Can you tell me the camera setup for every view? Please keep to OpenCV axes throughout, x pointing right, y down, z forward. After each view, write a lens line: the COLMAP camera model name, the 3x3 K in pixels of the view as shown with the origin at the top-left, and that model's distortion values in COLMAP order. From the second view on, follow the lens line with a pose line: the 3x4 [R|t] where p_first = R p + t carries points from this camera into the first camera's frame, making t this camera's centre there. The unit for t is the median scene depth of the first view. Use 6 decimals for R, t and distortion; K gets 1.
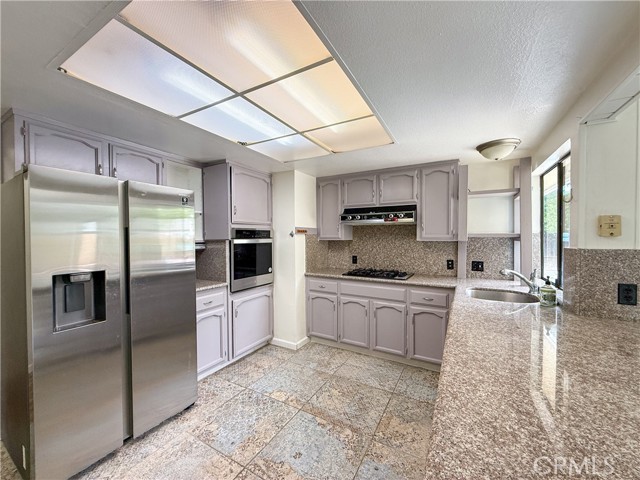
lens RADIAL K [[253.6, 0, 319.0], [0, 253.6, 240.7], [0, 0, 1]] dist [0.001299, 0.000308]
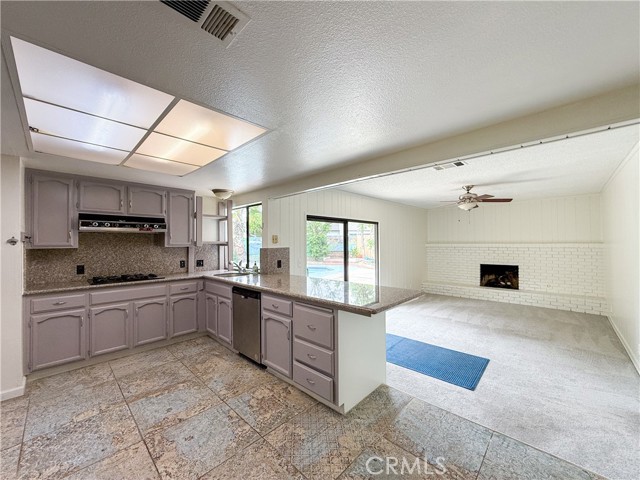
lens RADIAL K [[253.6, 0, 319.9], [0, 253.6, 240.3], [0, 0, 1]] dist [0.001299, 0.000308]
pose [[0.242448, 0.009079, 0.970122, -0.672456], [0.019769, 0.999702, -0.014296, 0.000120], [-0.969963, 0.022645, 0.242196, -0.055310]]
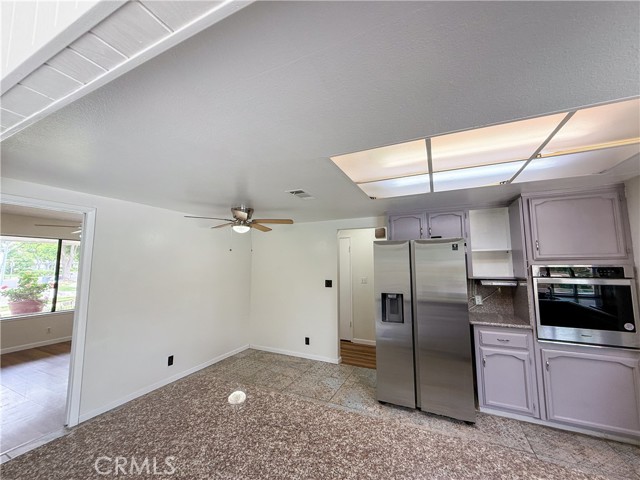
lens RADIAL K [[253.6, 0, 319.6], [0, 253.6, 241.0], [0, 0, 1]] dist [0.001299, 0.000308]
pose [[0.080891, -0.085005, -0.993092, 0.481436], [-0.013560, 0.996171, -0.086373, -0.045669], [0.996631, 0.020453, 0.079429, 0.159334]]
